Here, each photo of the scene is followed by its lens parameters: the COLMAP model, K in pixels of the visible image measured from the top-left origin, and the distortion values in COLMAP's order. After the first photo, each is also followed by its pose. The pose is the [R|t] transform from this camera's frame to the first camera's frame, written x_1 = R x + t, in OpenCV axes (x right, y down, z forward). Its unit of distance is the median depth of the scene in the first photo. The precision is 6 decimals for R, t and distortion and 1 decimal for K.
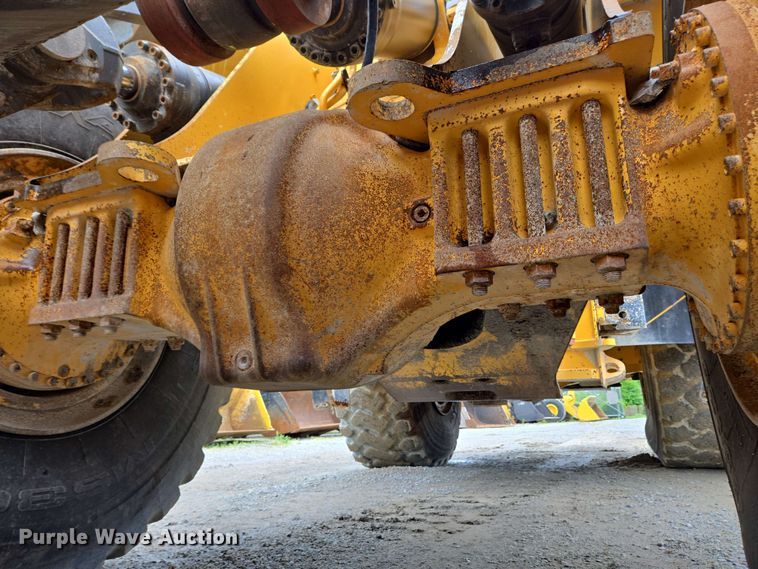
lens RADIAL K [[509.0, 0, 379.0], [0, 509.0, 284.5], [0, 0, 1]] dist [0.077254, -0.072468]
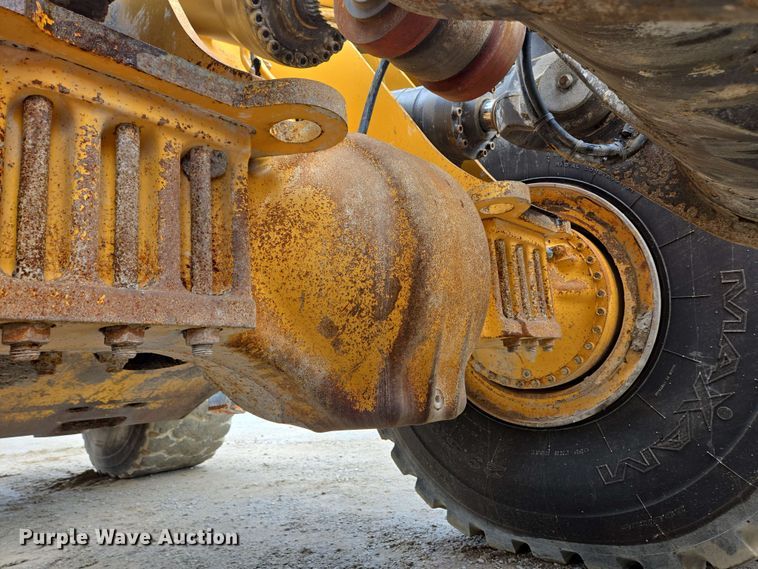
lens RADIAL K [[509.0, 0, 379.0], [0, 509.0, 284.5], [0, 0, 1]] dist [0.077254, -0.072468]
pose [[0.329714, 0.172773, 0.928137, -0.423768], [-0.157769, 0.979370, -0.126264, 0.024166], [-0.930805, -0.104801, 0.350171, 0.258485]]
